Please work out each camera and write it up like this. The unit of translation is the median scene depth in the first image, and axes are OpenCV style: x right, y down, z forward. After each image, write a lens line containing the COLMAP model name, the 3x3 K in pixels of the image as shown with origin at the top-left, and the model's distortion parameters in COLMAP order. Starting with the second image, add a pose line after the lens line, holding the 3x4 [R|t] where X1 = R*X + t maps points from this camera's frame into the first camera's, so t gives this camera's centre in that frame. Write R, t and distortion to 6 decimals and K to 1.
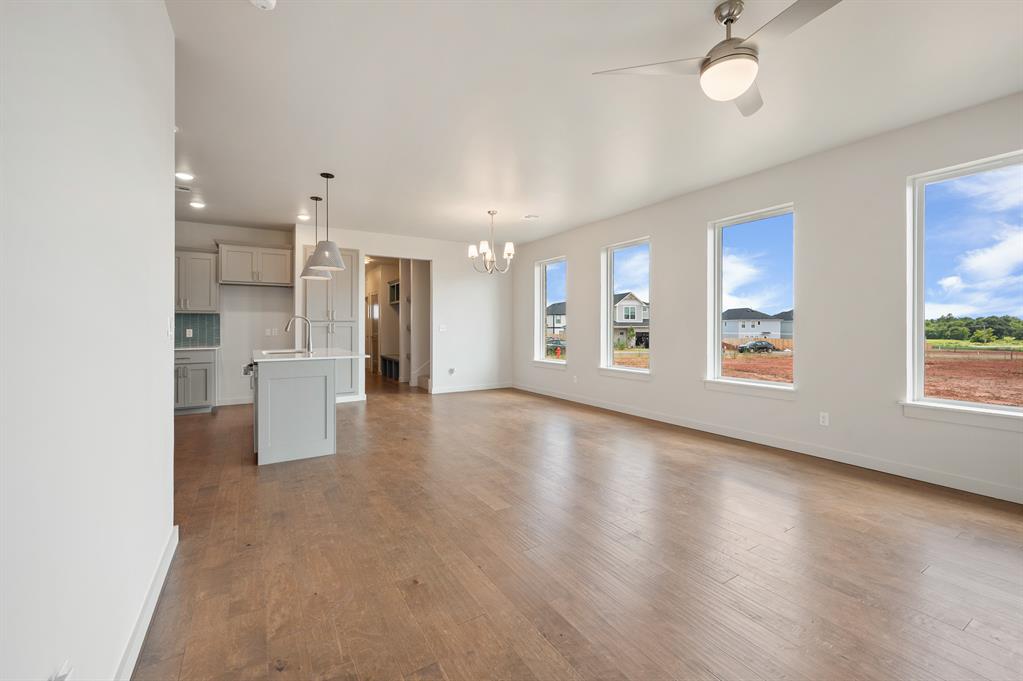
lens RADIAL K [[425.1, 0, 511.5], [0, 425.1, 326.6], [0, 0, 1]] dist [-0.000287, -0.000051]
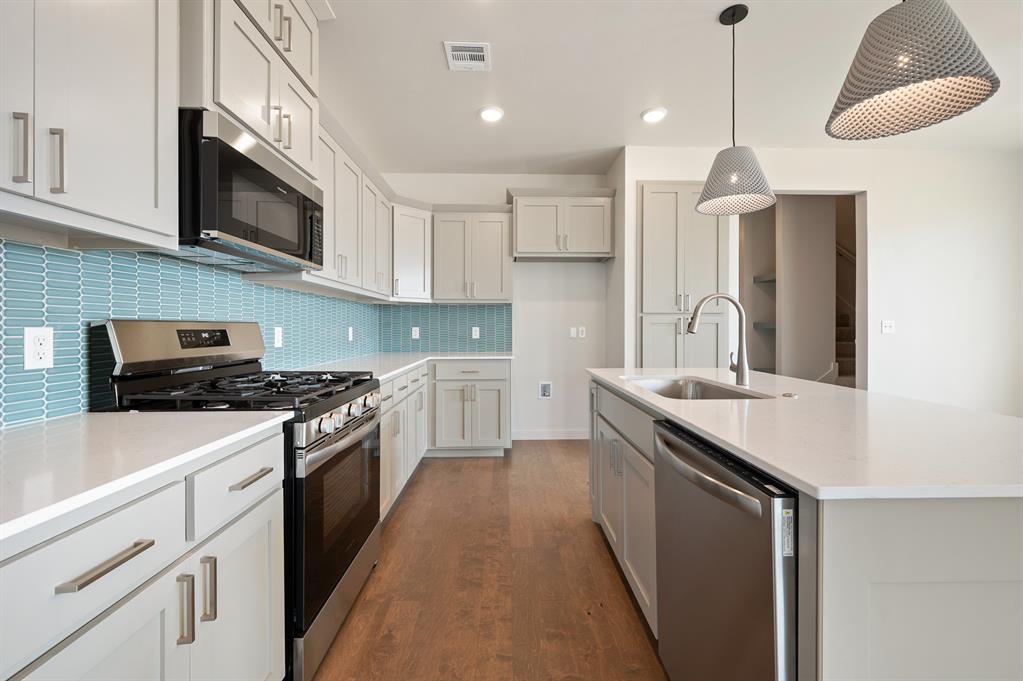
lens RADIAL K [[410.3, 0, 516.7], [0, 410.3, 326.9], [0, 0, 1]] dist [0.003426, 0.000380]
pose [[0.867351, 0.002129, -0.497692, -0.357546], [-0.000983, 0.999996, 0.002565, 0.003596], [0.497696, -0.001736, 0.867350, 0.440493]]
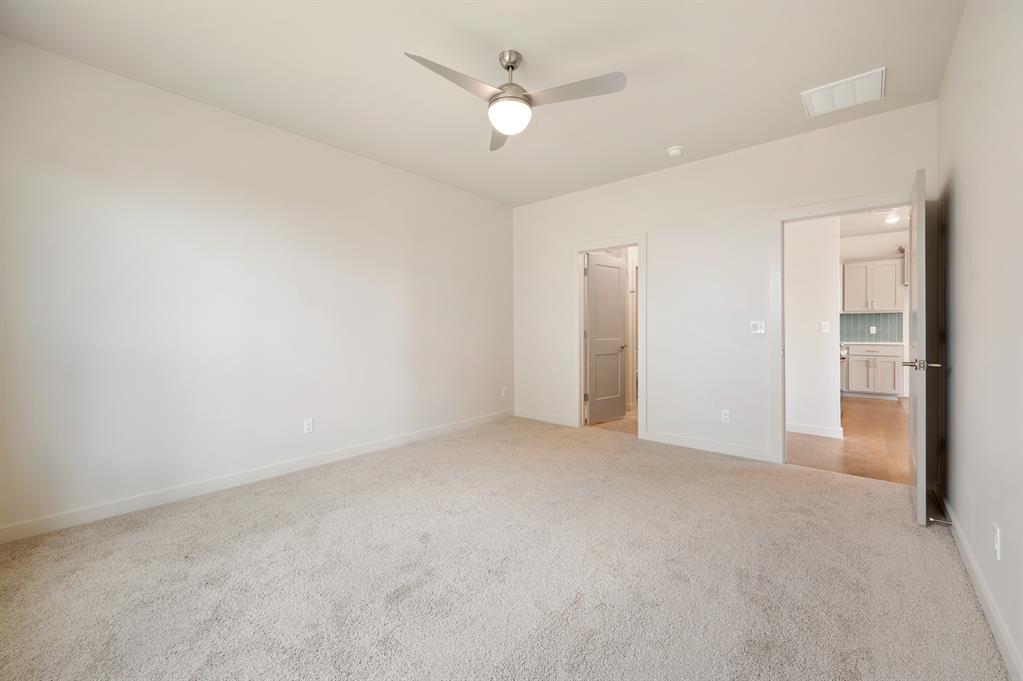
lens RADIAL K [[412.0, 0, 509.6], [0, 412.0, 324.1], [0, 0, 1]] dist [-0.002251, -0.000362]
pose [[0.298097, 0.002884, -0.954531, 0.022079], [-0.001019, 0.999996, 0.002703, -0.003120], [0.954535, 0.000167, 0.298098, -0.284465]]
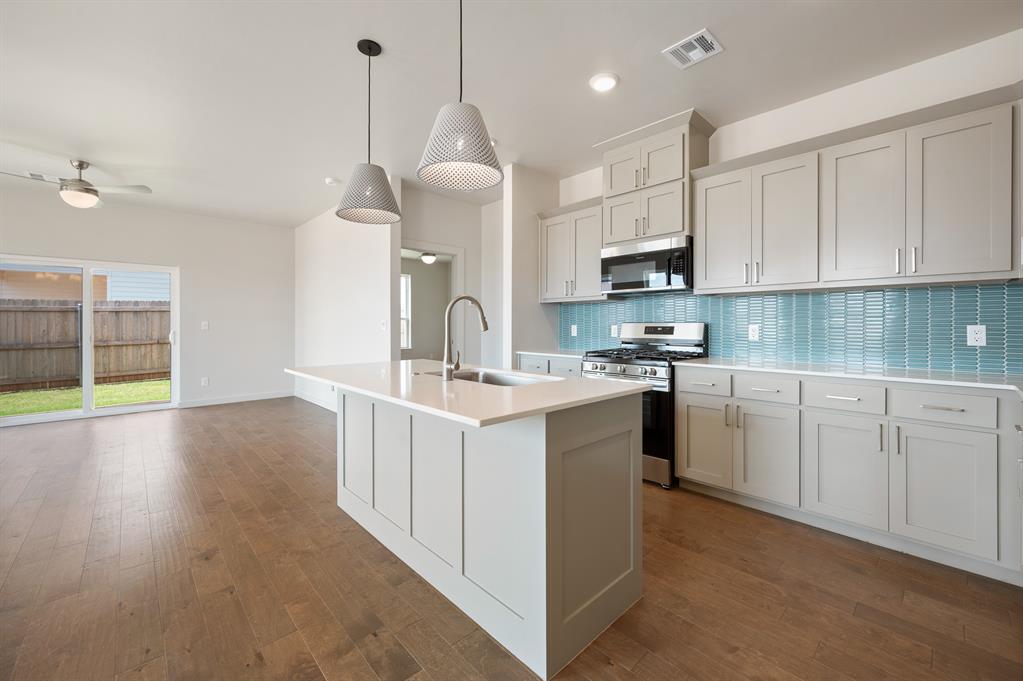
lens RADIAL K [[412.0, 0, 509.6], [0, 412.0, 324.1], [0, 0, 1]] dist [-0.002251, -0.000362]
pose [[-0.980649, 0.001825, -0.195765, -0.348503], [0.002580, 0.999990, -0.003600, 0.004587], [0.195757, -0.004036, -0.980644, 1.073316]]
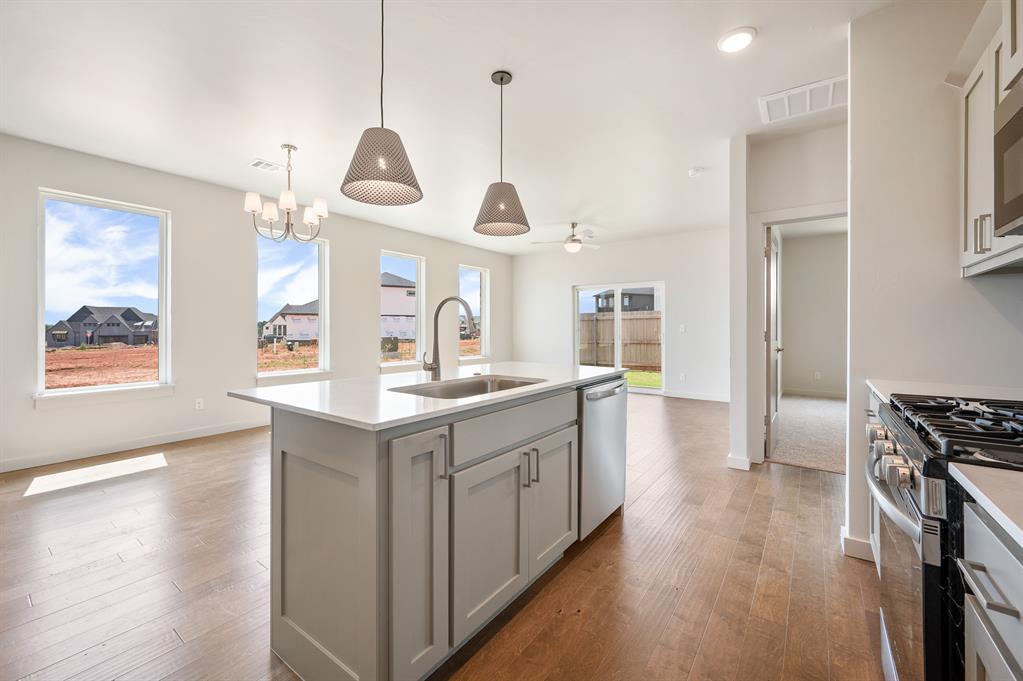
lens RADIAL K [[410.2, 0, 515.5], [0, 410.2, 327.9], [0, 0, 1]] dist [-0.001416, -0.000198]
pose [[-0.380357, 0.002079, 0.924837, -0.677661], [-0.002915, 0.999990, -0.003446, 0.005781], [-0.924835, -0.004006, -0.380348, 0.830483]]
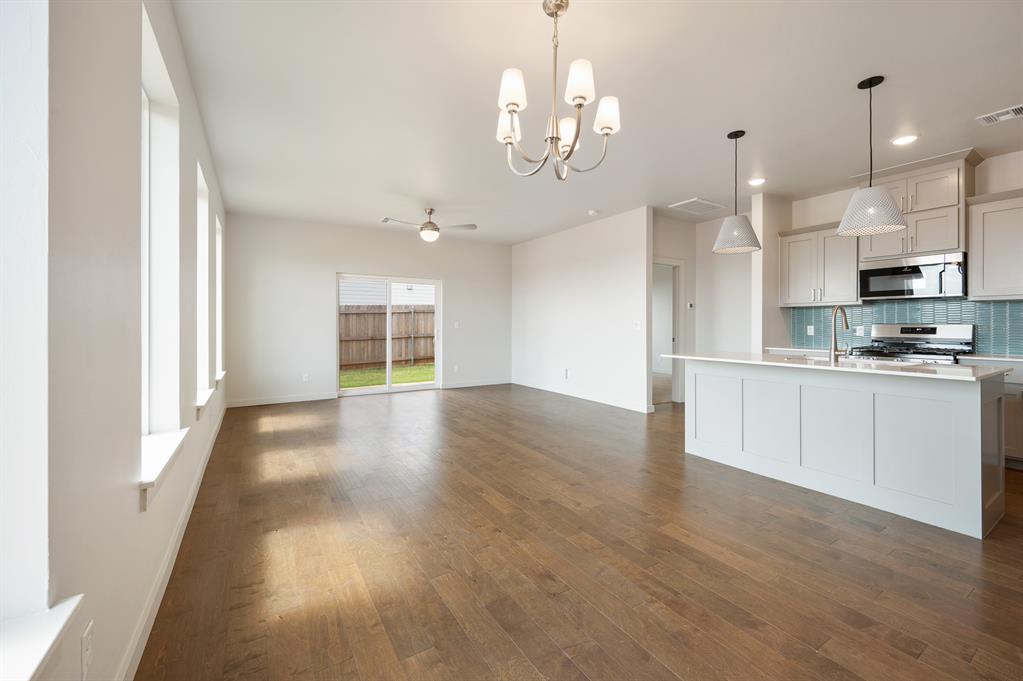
lens RADIAL K [[412.0, 0, 509.6], [0, 412.0, 324.1], [0, 0, 1]] dist [-0.002251, -0.000362]
pose [[-0.999999, -0.001405, -0.000208, -0.004451], [-0.001404, 0.999991, -0.004115, 0.004735], [0.000213, -0.004115, -0.999992, 1.221997]]
